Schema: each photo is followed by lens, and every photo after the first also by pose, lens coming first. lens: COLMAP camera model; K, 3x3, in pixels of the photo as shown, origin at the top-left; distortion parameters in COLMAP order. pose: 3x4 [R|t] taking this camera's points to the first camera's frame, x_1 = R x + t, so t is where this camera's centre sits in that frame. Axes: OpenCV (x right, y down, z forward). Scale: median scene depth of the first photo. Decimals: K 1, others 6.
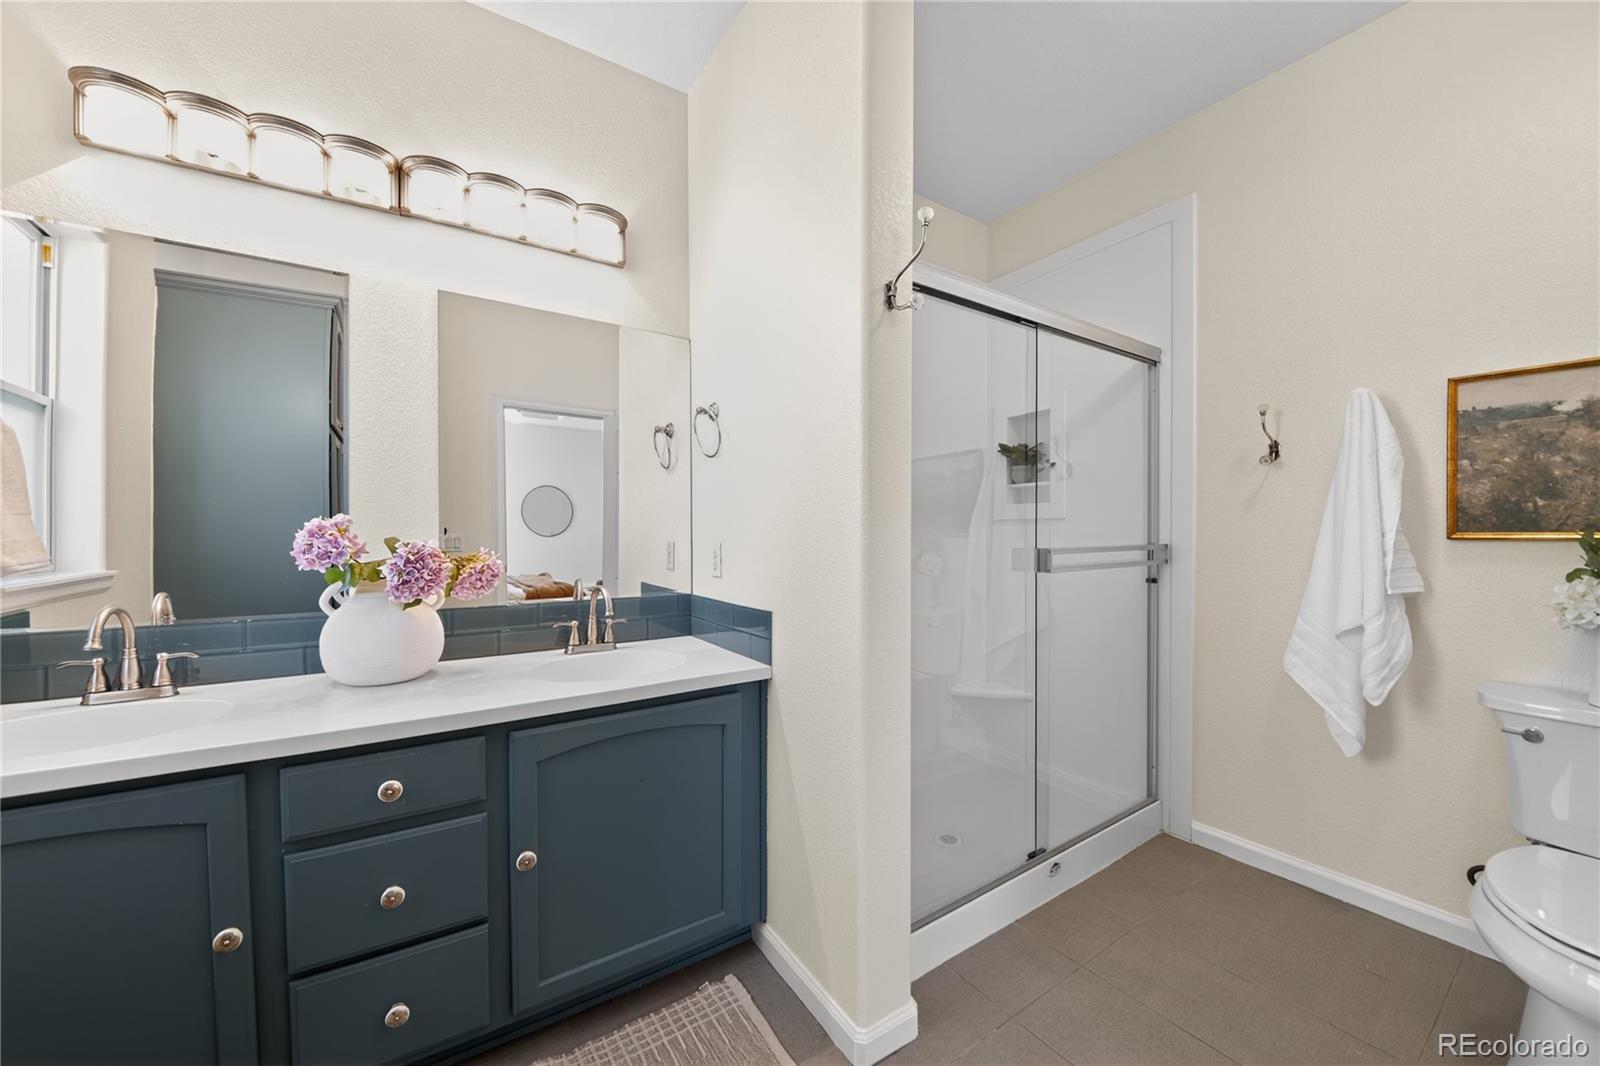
lens RADIAL K [[567.9, 0, 797.6], [0, 567.9, 538.3], [0, 0, 1]] dist [0.010533, -0.005006]
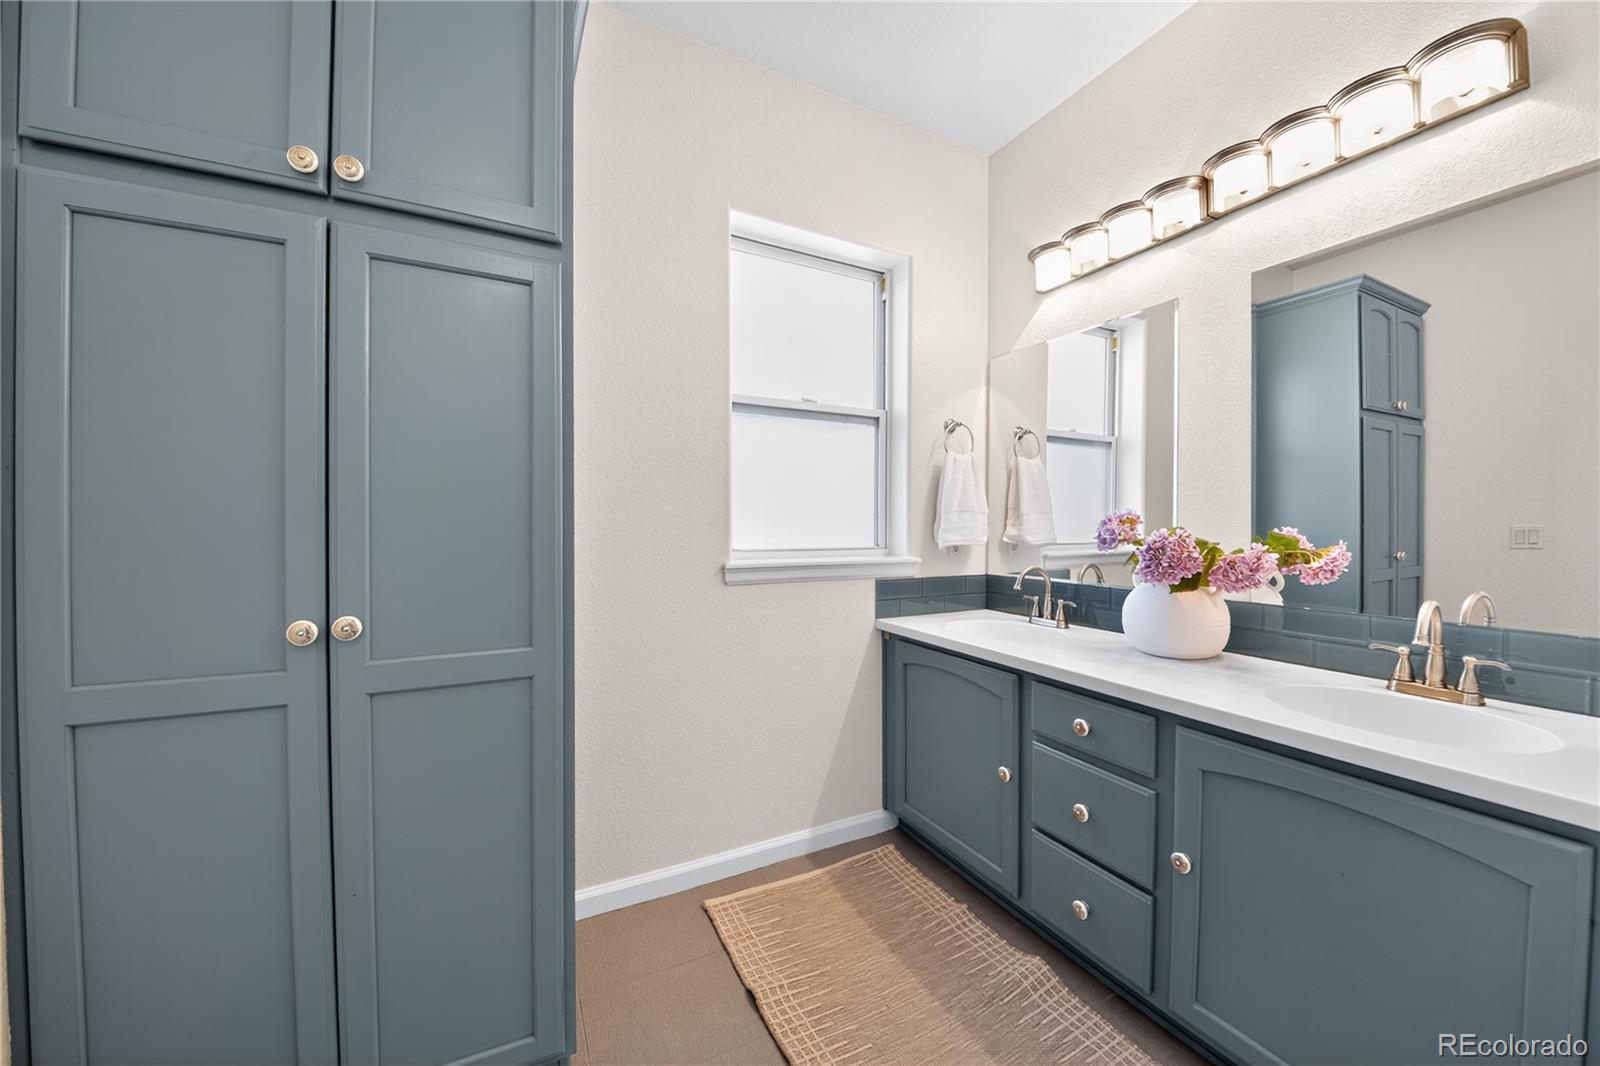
lens RADIAL K [[625.7, 0, 803.3], [0, 625.7, 529.3], [0, 0, 1]] dist [0.000252, -0.007061]
pose [[-0.093829, 0.007770, -0.995558, 0.601716], [-0.018141, 0.999790, 0.009513, 0.004008], [0.995423, 0.018953, -0.093668, 0.428218]]
